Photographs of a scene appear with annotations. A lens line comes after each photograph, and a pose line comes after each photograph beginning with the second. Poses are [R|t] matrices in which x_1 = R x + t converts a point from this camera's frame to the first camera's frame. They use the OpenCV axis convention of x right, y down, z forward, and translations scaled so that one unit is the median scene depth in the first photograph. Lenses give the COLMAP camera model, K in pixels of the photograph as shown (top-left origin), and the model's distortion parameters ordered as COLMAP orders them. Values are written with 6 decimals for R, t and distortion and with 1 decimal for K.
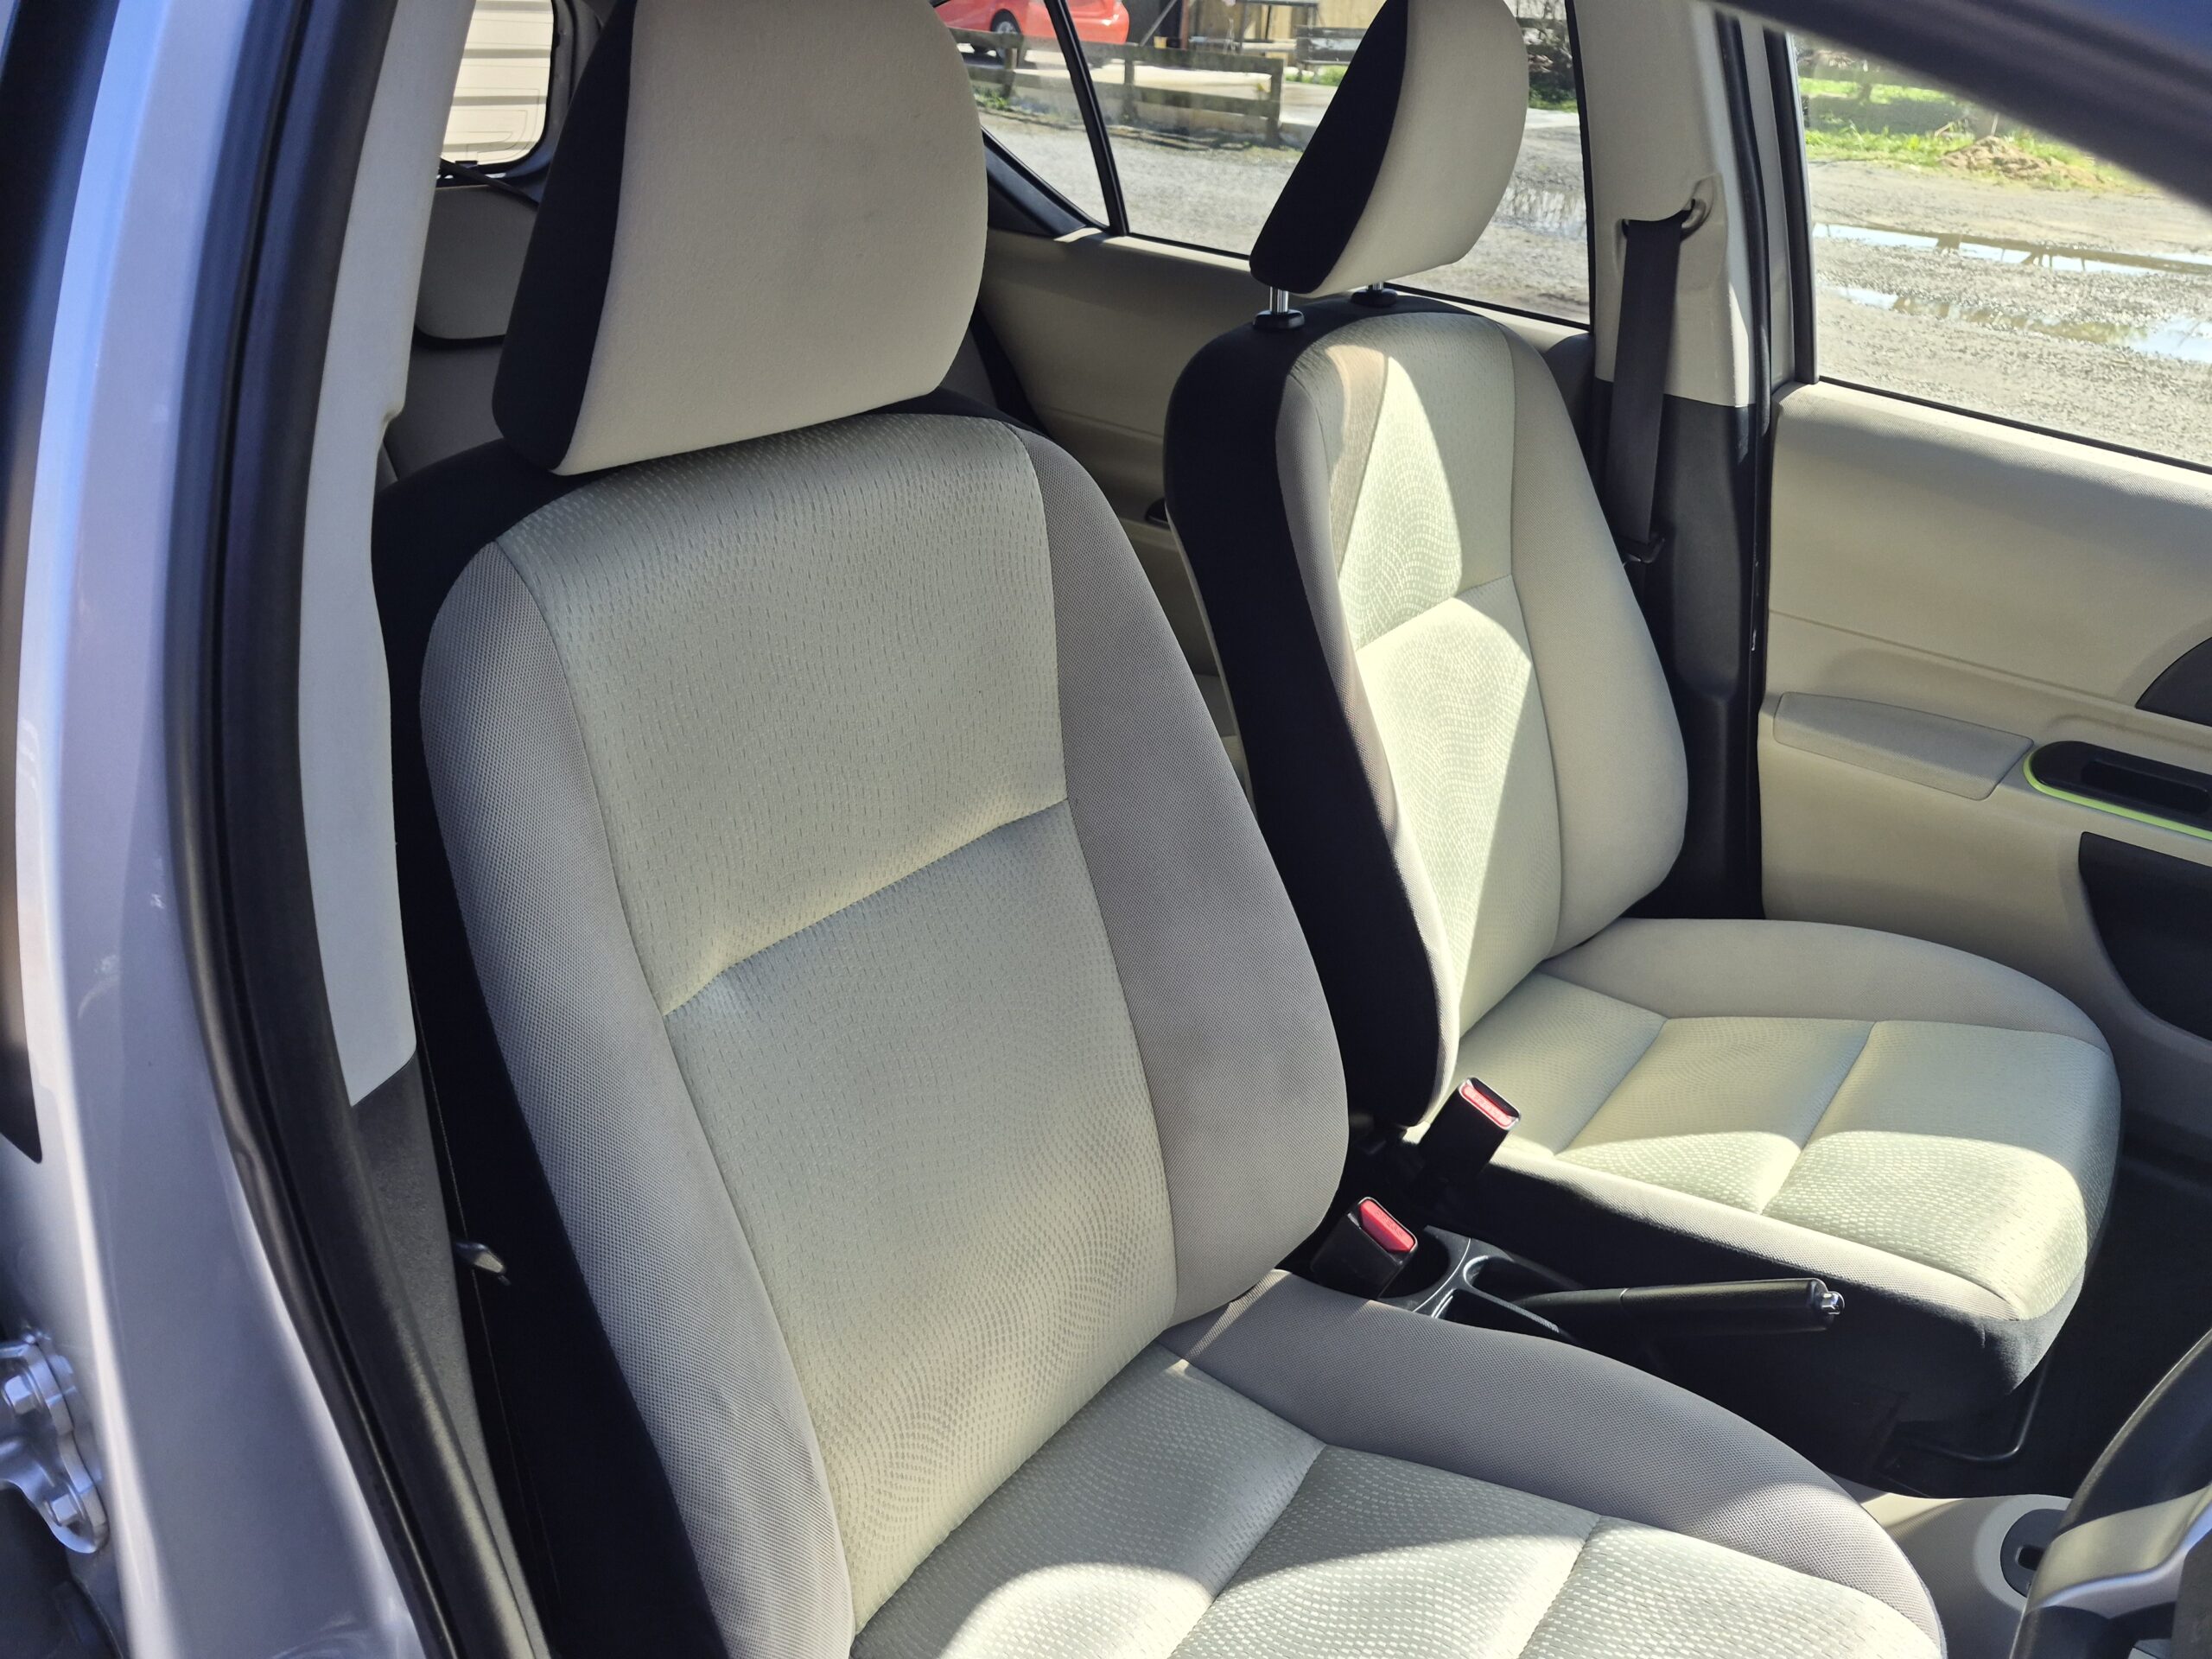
lens RADIAL K [[1566.2, 0, 1083.0], [0, 1566.2, 854.3], [0, 0, 1]] dist [0.058727, -0.052873]
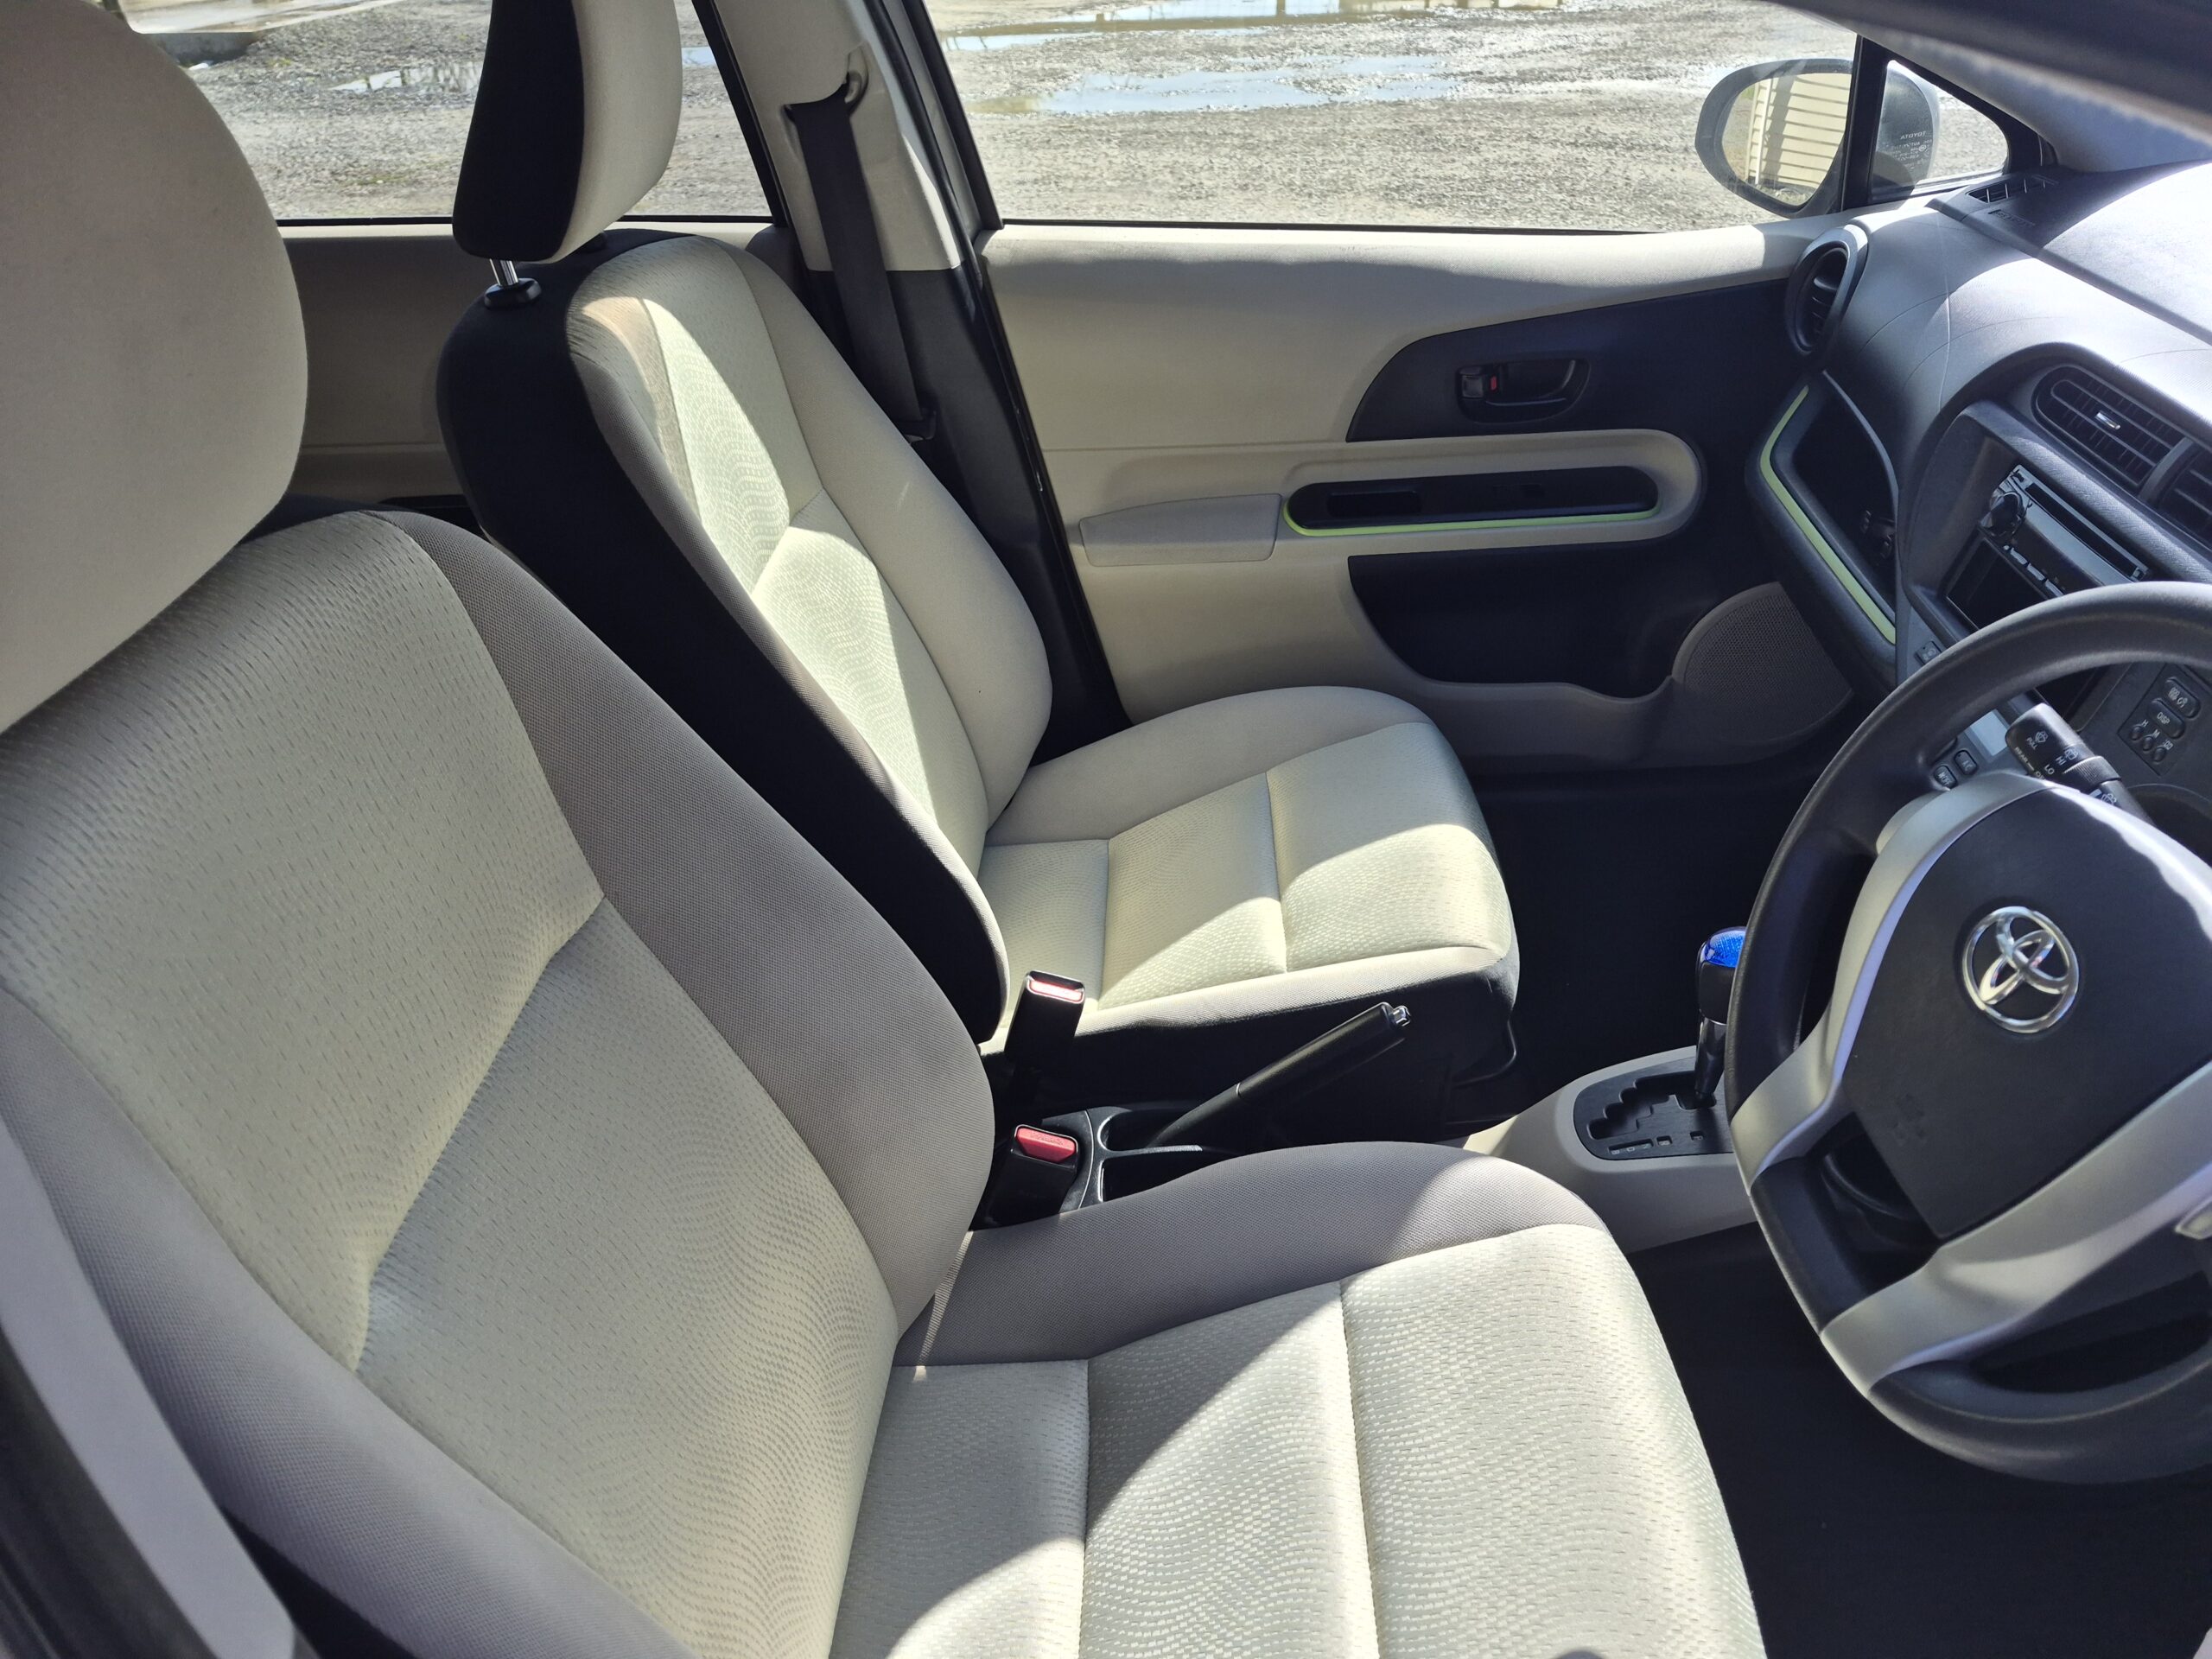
lens RADIAL K [[1538.0, 0, 1181.4], [0, 1538.0, 886.9], [0, 0, 1]] dist [0.112401, -0.190232]
pose [[0.800799, -0.411355, 0.435326, -0.088210], [0.370335, 0.911314, 0.179887, -0.053129], [-0.470716, 0.017163, 0.882118, 0.057410]]
